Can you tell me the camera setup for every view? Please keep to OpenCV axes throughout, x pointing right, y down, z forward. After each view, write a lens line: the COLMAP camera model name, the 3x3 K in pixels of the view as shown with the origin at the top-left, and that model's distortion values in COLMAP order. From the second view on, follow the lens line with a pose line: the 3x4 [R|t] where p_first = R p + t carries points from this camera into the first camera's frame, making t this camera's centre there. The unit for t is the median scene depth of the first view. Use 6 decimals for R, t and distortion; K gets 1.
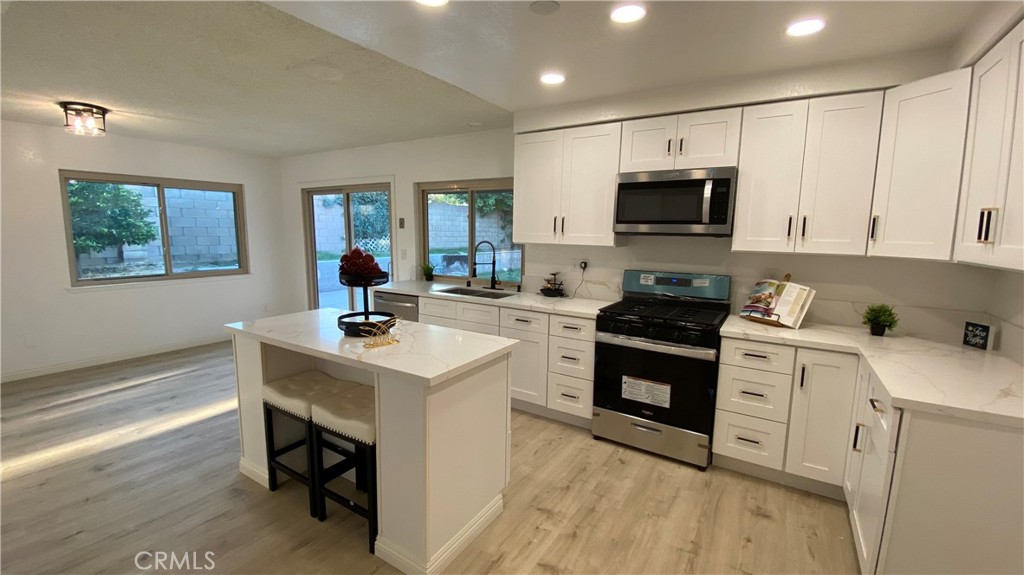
lens RADIAL K [[412.6, 0, 512.0], [0, 412.6, 287.5], [0, 0, 1]] dist [0.044176, -0.036635]
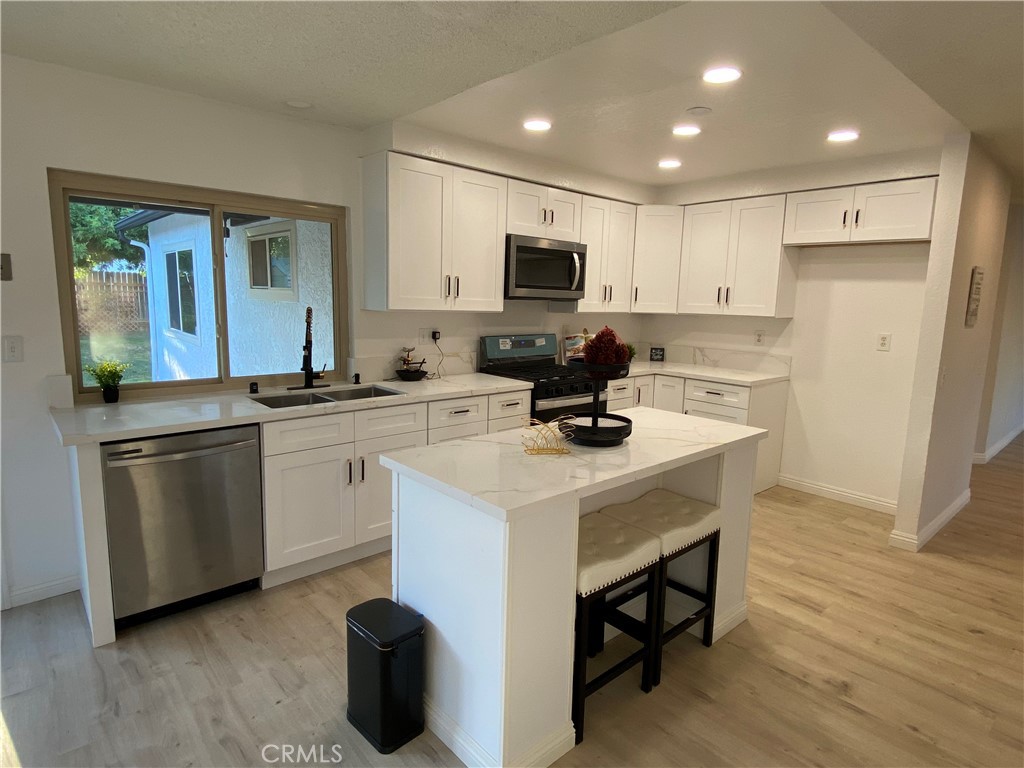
lens RADIAL K [[569.8, 0, 516.3], [0, 569.8, 382.2], [0, 0, 1]] dist [0.043828, -0.044662]
pose [[0.267356, -0.153488, 0.951295, -1.013652], [0.106394, 0.985898, 0.129169, -0.107406], [-0.957706, 0.066678, 0.279916, 0.637802]]
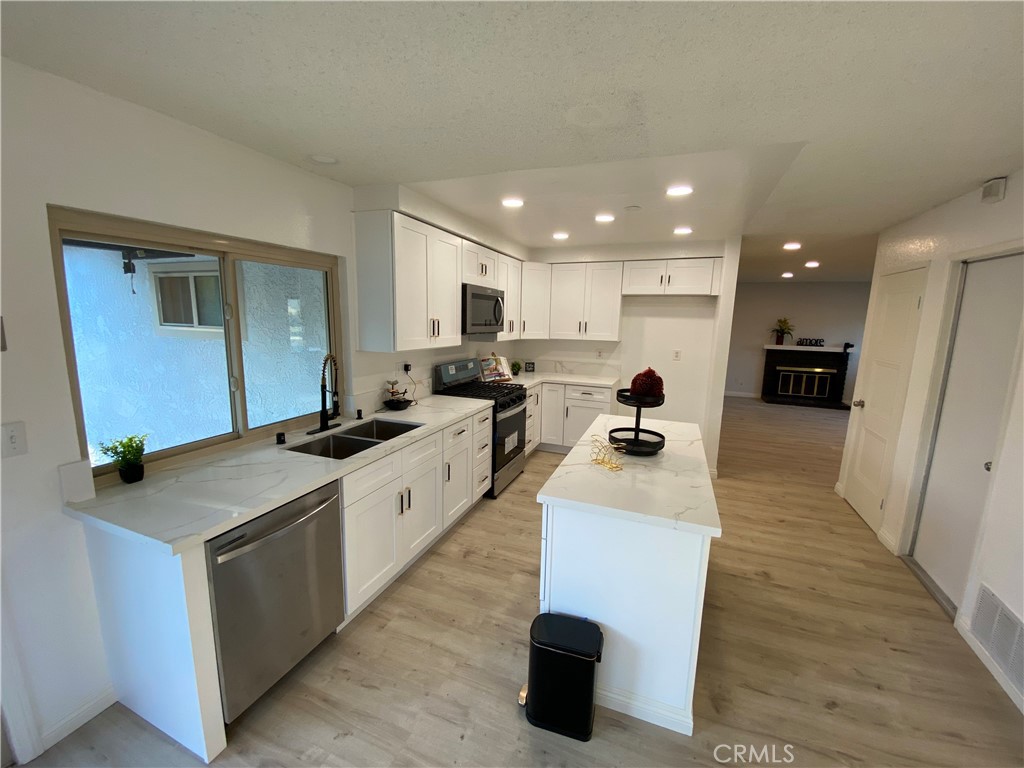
lens RADIAL K [[413.1, 0, 514.6], [0, 413.1, 384.8], [0, 0, 1]] dist [0.029524, -0.027270]
pose [[-0.192360, -0.180857, 0.964515, -0.942197], [0.105444, 0.973370, 0.203547, -0.216628], [-0.975643, 0.140857, -0.168167, 1.088980]]
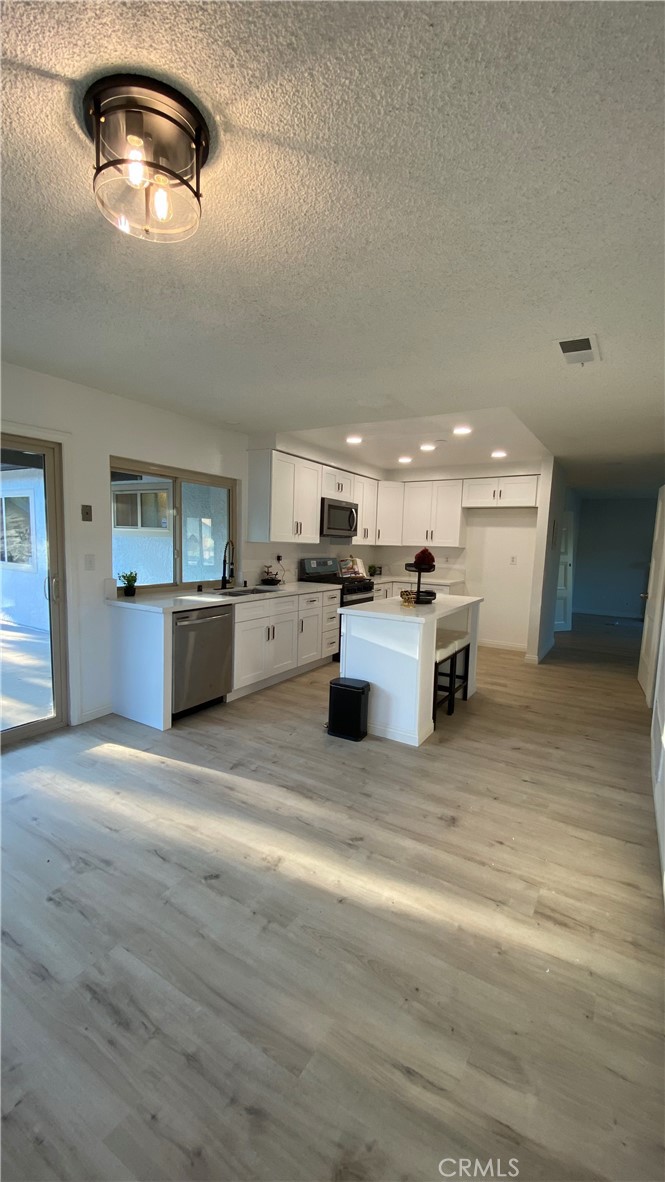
lens RADIAL K [[476.3, 0, 334.5], [0, 476.3, 596.1], [0, 0, 1]] dist [0.044176, -0.036635]
pose [[-0.019907, -0.131624, 0.991100, -1.585021], [0.103088, 0.985742, 0.132983, -0.139324], [-0.994473, 0.104818, -0.006054, 0.997648]]
